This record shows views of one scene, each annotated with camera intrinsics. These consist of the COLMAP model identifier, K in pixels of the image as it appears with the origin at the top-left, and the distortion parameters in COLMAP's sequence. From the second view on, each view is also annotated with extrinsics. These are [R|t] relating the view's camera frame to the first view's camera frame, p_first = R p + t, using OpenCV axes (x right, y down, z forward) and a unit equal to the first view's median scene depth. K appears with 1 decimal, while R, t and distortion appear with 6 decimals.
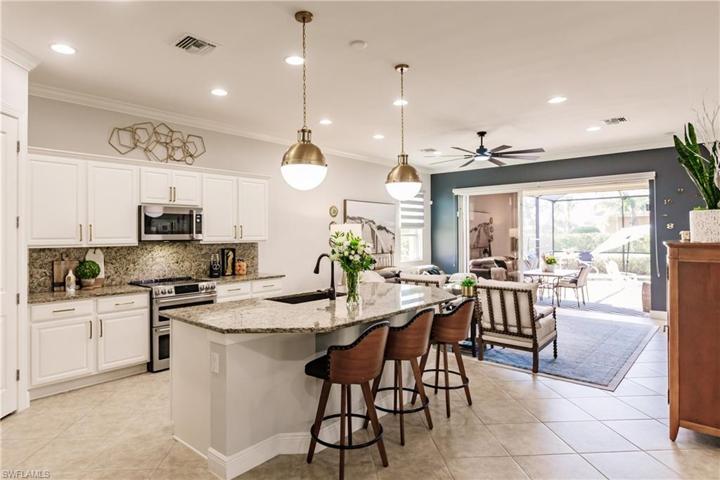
lens RADIAL K [[412.6, 0, 345.3], [0, 412.6, 233.6], [0, 0, 1]] dist [0.002098, 0.000190]
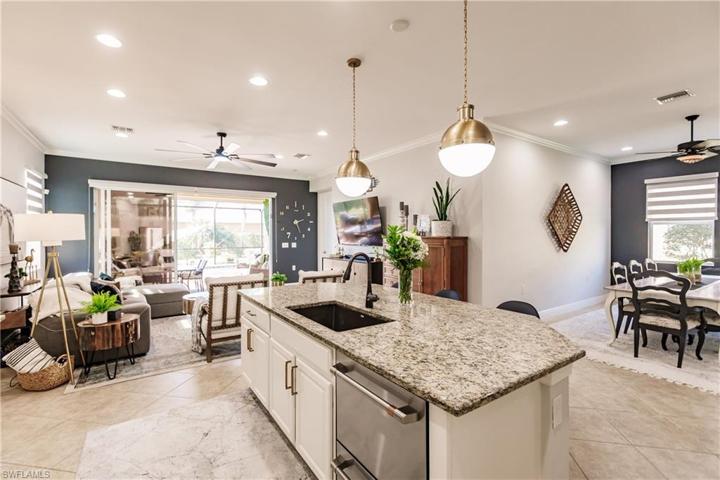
lens RADIAL K [[323.9, 0, 355.2], [0, 323.9, 235.5], [0, 0, 1]] dist [0.000466, -0.000198]
pose [[0.241696, 0.002869, 0.970348, -0.442220], [-0.001699, 0.999995, -0.002533, 0.011543], [-0.970351, -0.001037, 0.241700, 0.574787]]
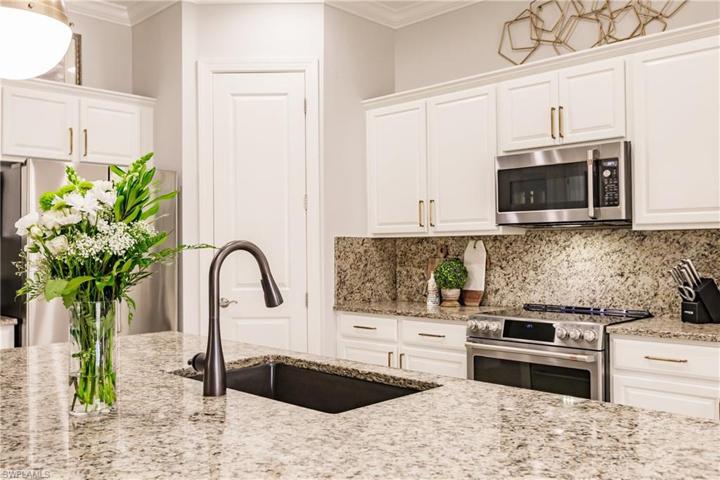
lens RADIAL K [[654.1, 0, 360.0], [0, 654.1, 240.0], [0, 0, 1]] dist [-0.001754, 0.001109]
pose [[-0.038104, -0.006594, -0.999252, 0.289618], [0.010149, 0.999924, -0.006986, 0.035108], [0.999222, -0.010407, -0.038034, 0.745656]]
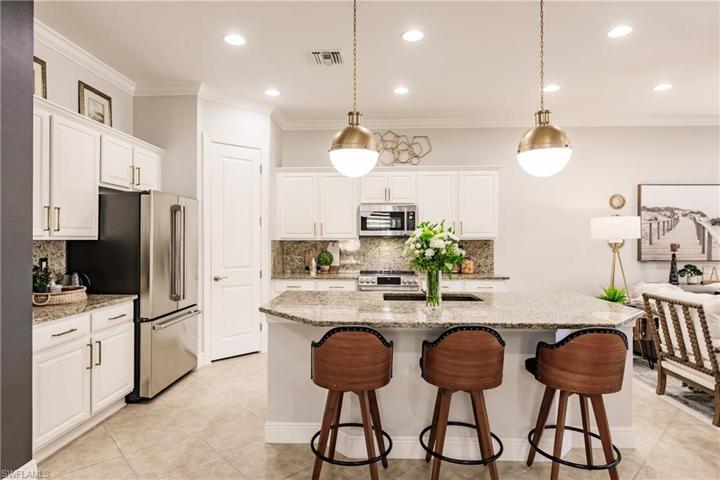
lens RADIAL K [[408.0, 0, 360.0], [0, 408.0, 240.0], [0, 0, 1]] dist [-0.001990, -0.001037]
pose [[0.646336, 0.006986, -0.763021, 0.334572], [-0.002001, 0.999970, 0.007460, 0.017224], [0.763050, -0.003295, 0.646331, 0.223810]]
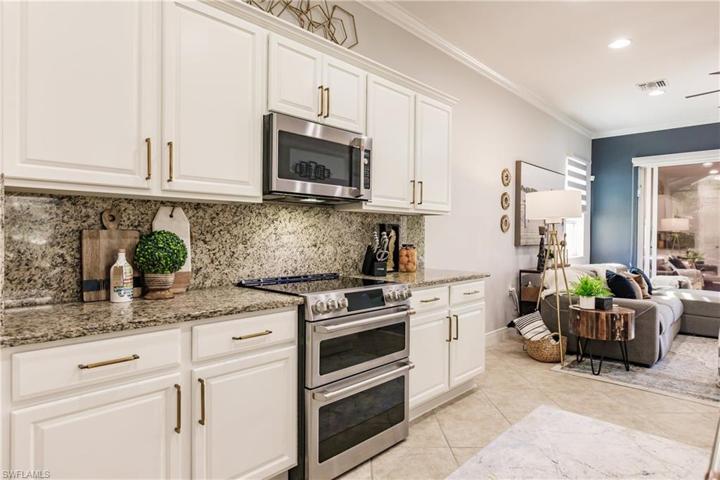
lens RADIAL K [[416.0, 0, 360.0], [0, 416.0, 240.0], [0, 0, 1]] dist [0.000136, -0.000622]
pose [[0.999248, 0.016245, -0.035209, -0.329790], [-0.015676, 0.999743, 0.016373, 0.053259], [0.035466, -0.015808, 0.999246, 0.473389]]
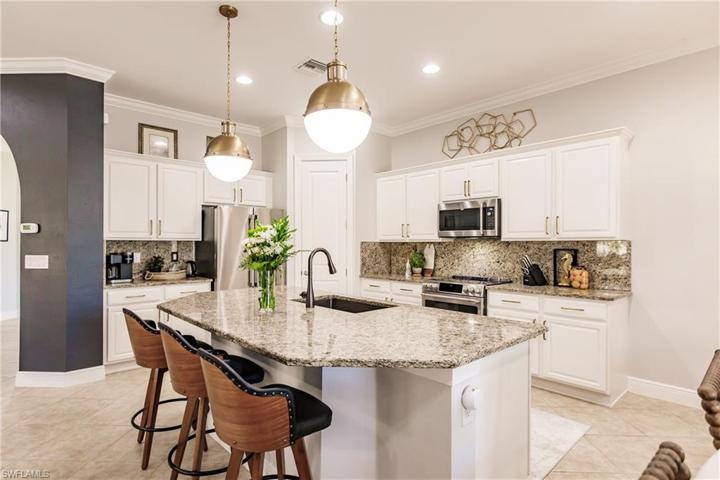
lens RADIAL K [[380.1, 0, 359.9], [0, 380.1, 246.7], [0, 0, 1]] dist [-0.000742, -0.000301]
pose [[-0.086029, 0.013897, -0.996196, 0.439726], [0.001457, 0.999903, 0.013823, 0.024689], [0.996292, -0.000262, -0.086041, 0.765161]]
